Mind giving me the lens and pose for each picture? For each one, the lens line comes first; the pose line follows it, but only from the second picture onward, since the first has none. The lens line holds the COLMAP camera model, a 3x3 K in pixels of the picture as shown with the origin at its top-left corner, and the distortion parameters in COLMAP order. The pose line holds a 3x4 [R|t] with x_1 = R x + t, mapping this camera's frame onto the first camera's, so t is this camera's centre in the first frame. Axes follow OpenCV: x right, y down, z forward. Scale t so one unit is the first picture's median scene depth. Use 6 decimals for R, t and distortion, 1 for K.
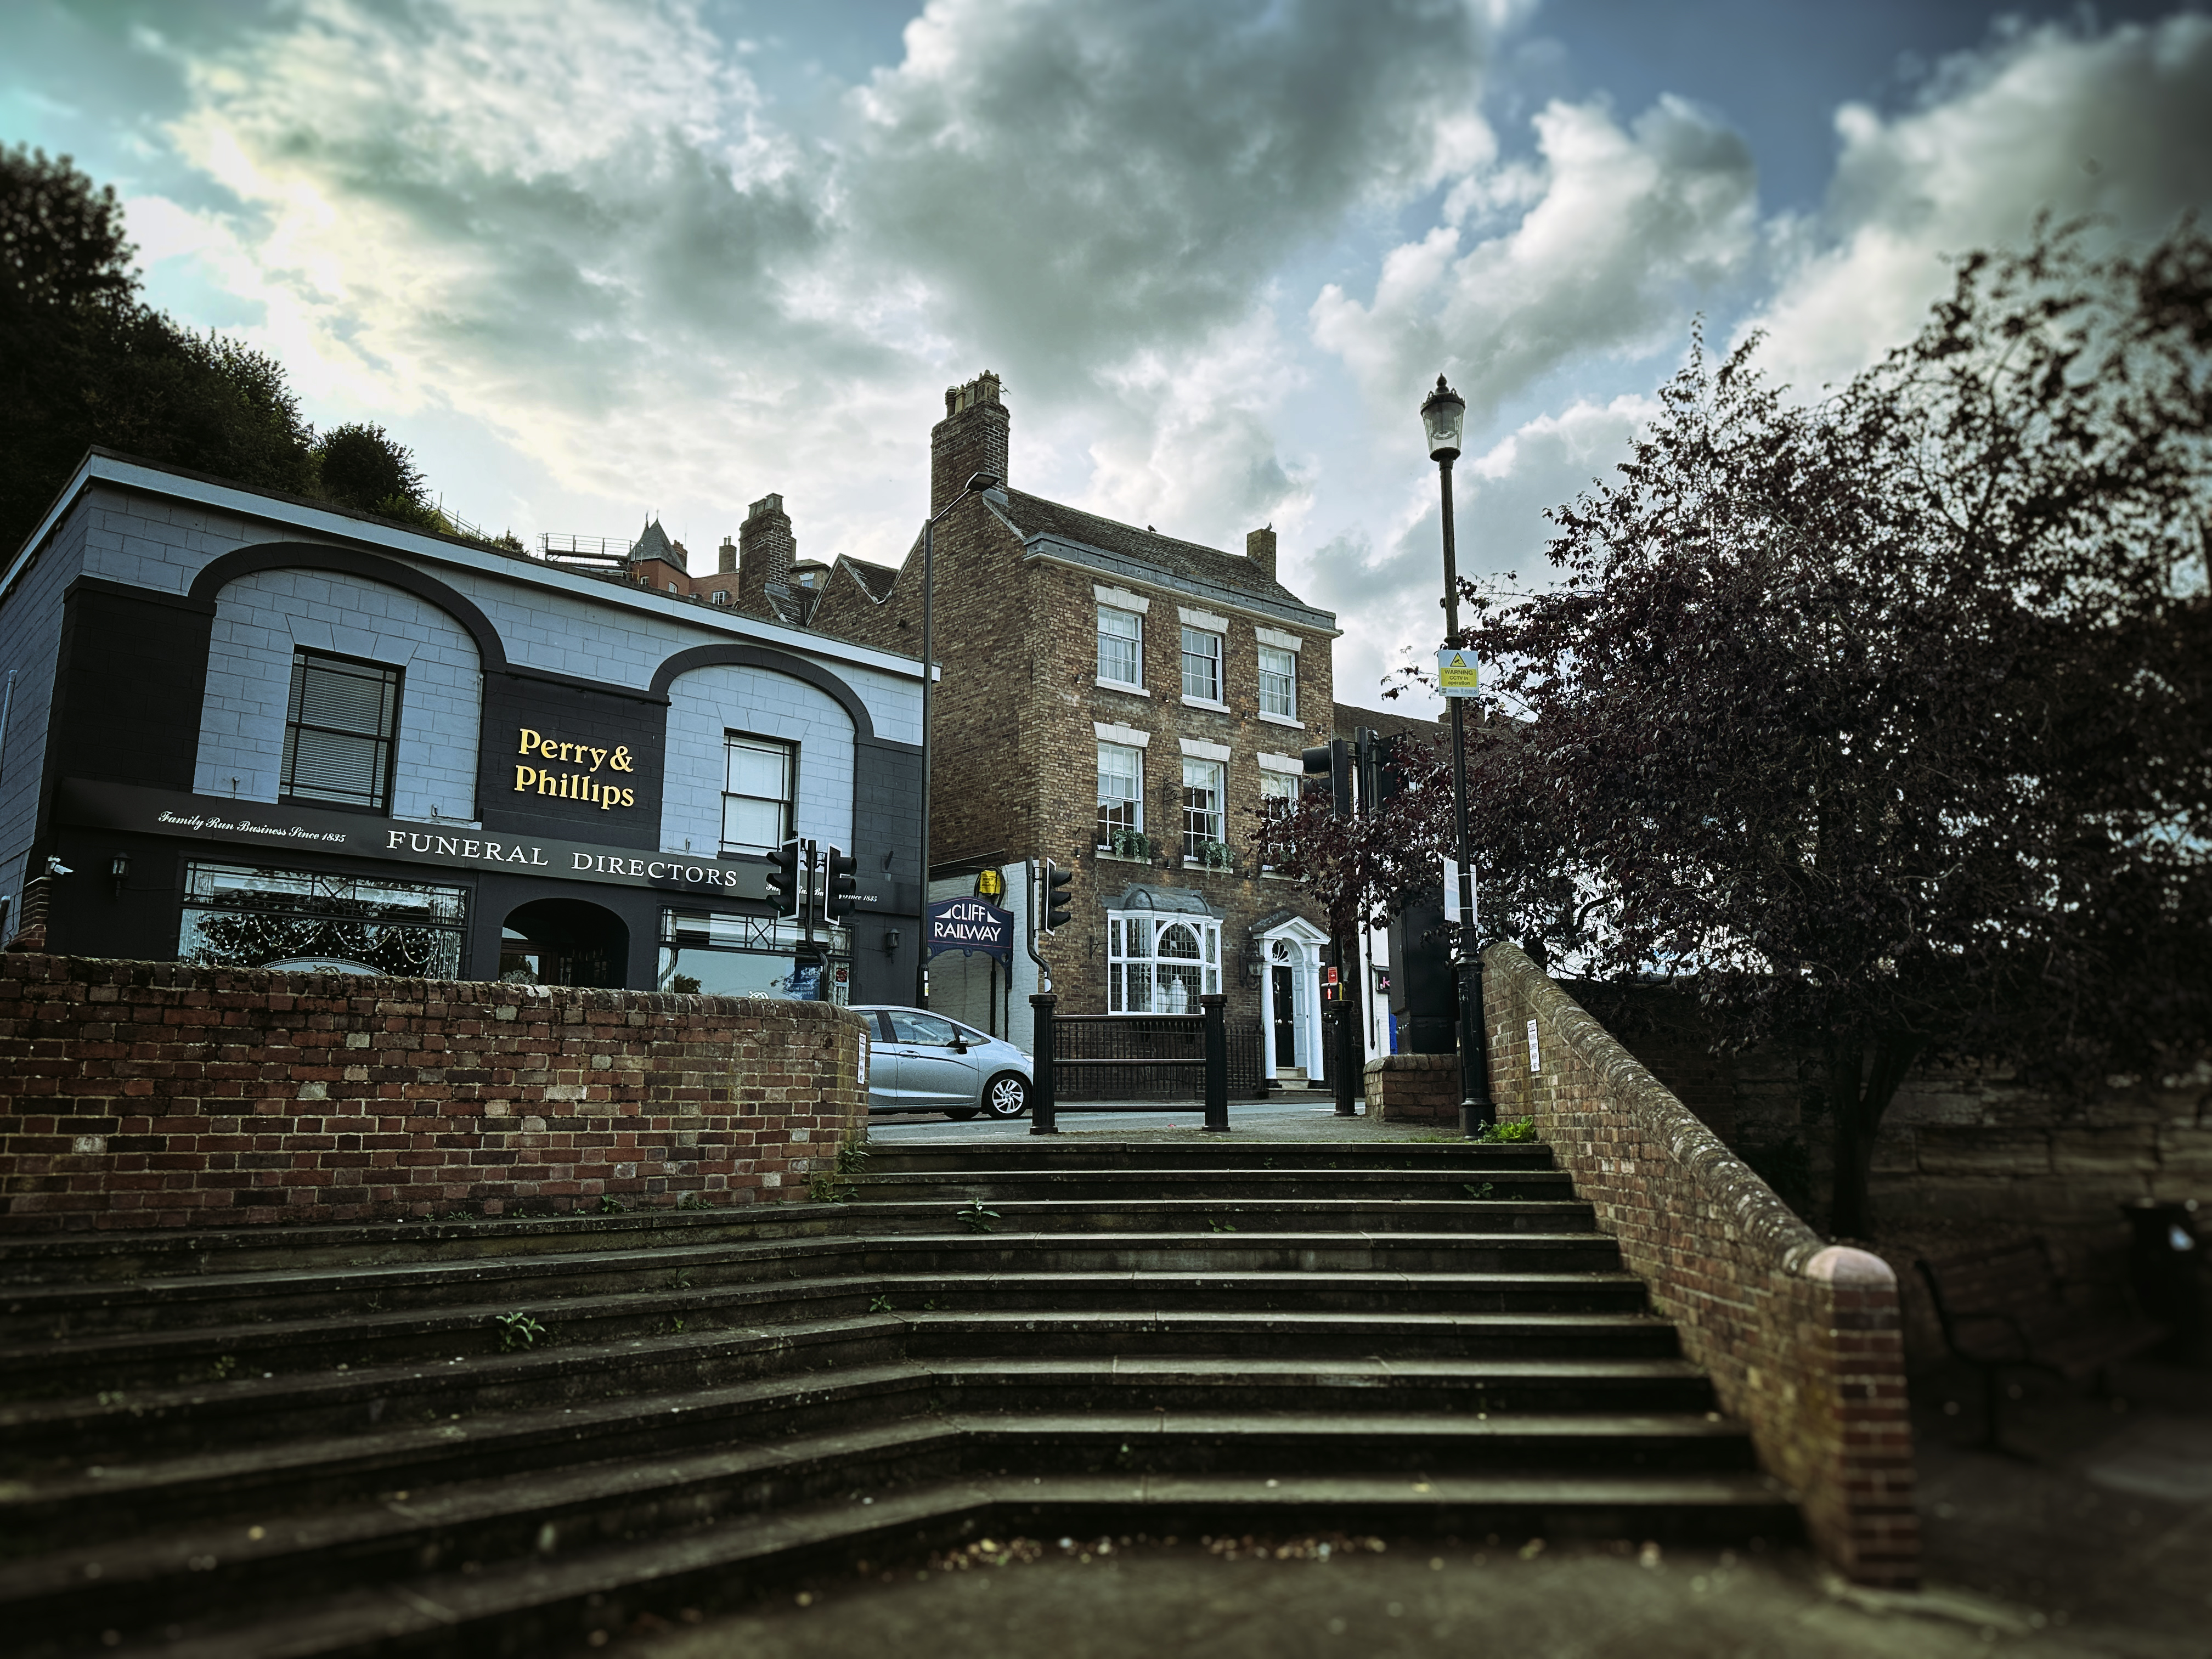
lens RADIAL K [[1535.7, 0, 1106.0], [0, 1535.7, 829.5], [0, 0, 1]] dist [0.078158, -0.085427]
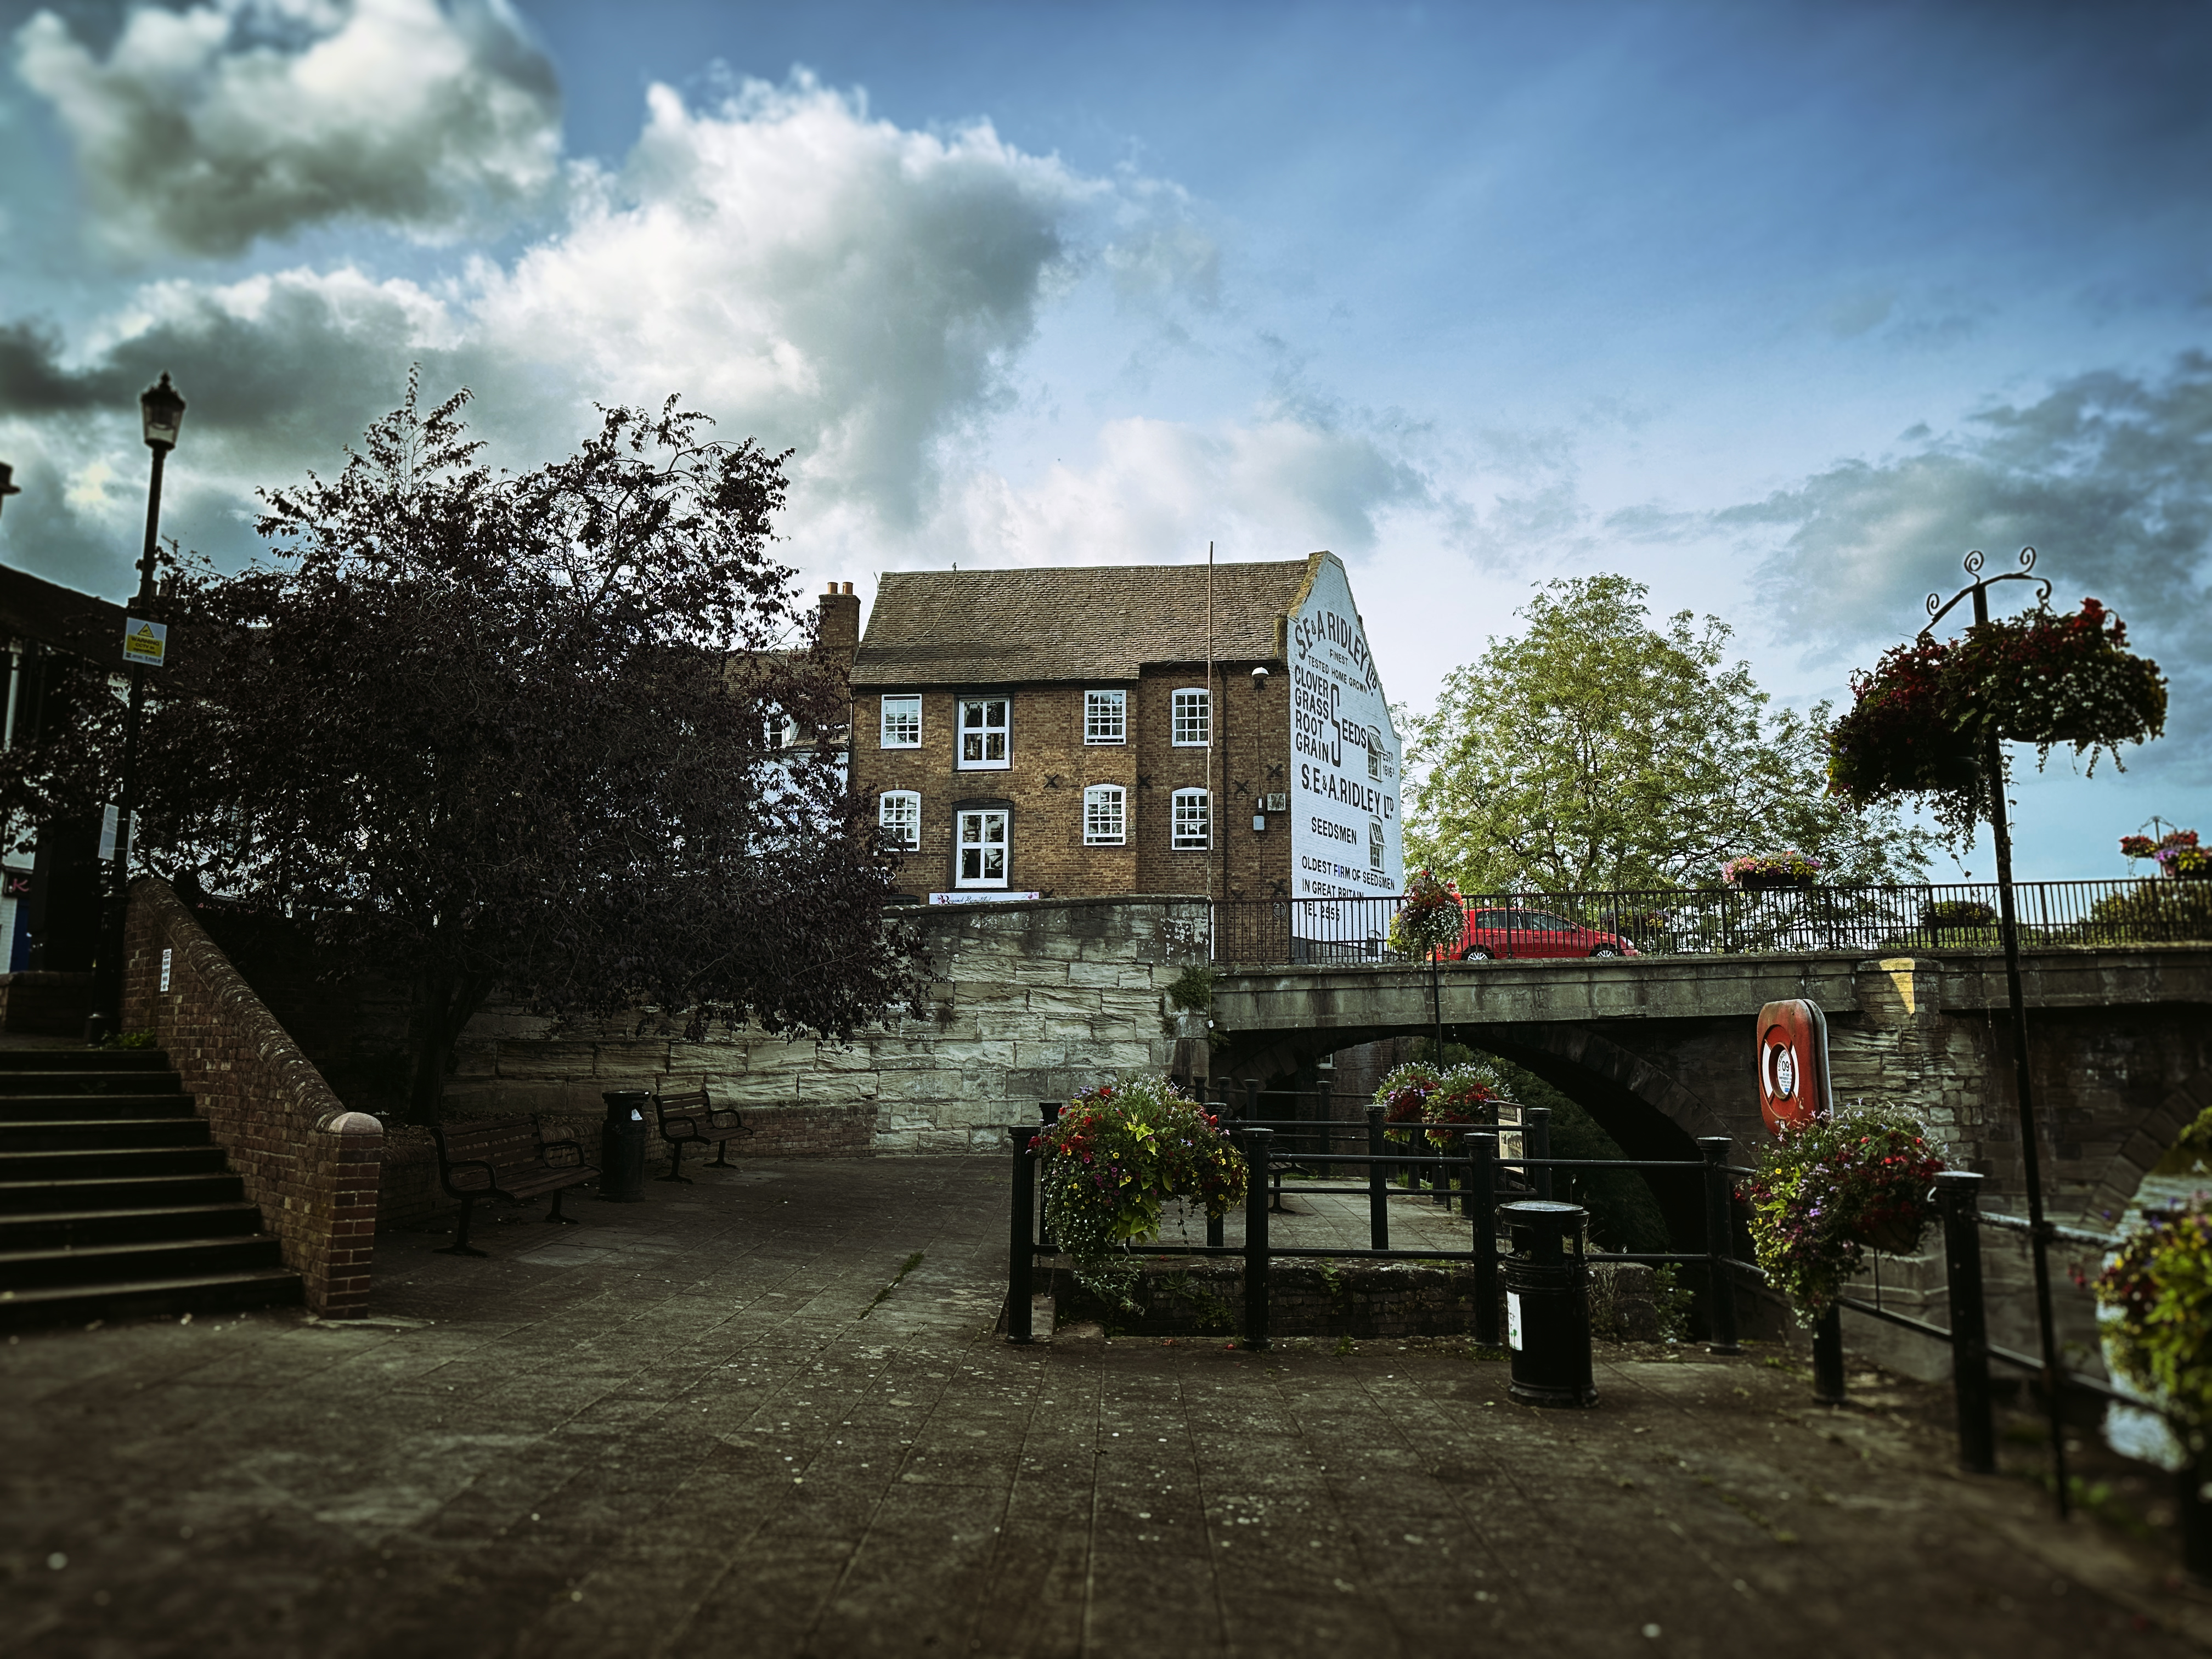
lens RADIAL K [[1579.2, 0, 1124.4], [0, 1579.2, 833.7], [0, 0, 1]] dist [0.103787, -0.142531]
pose [[0.704839, 0.106814, 0.701279, -0.087152], [-0.146185, 0.989250, -0.003749, -0.069618], [-0.694141, -0.099874, 0.712877, -0.399586]]
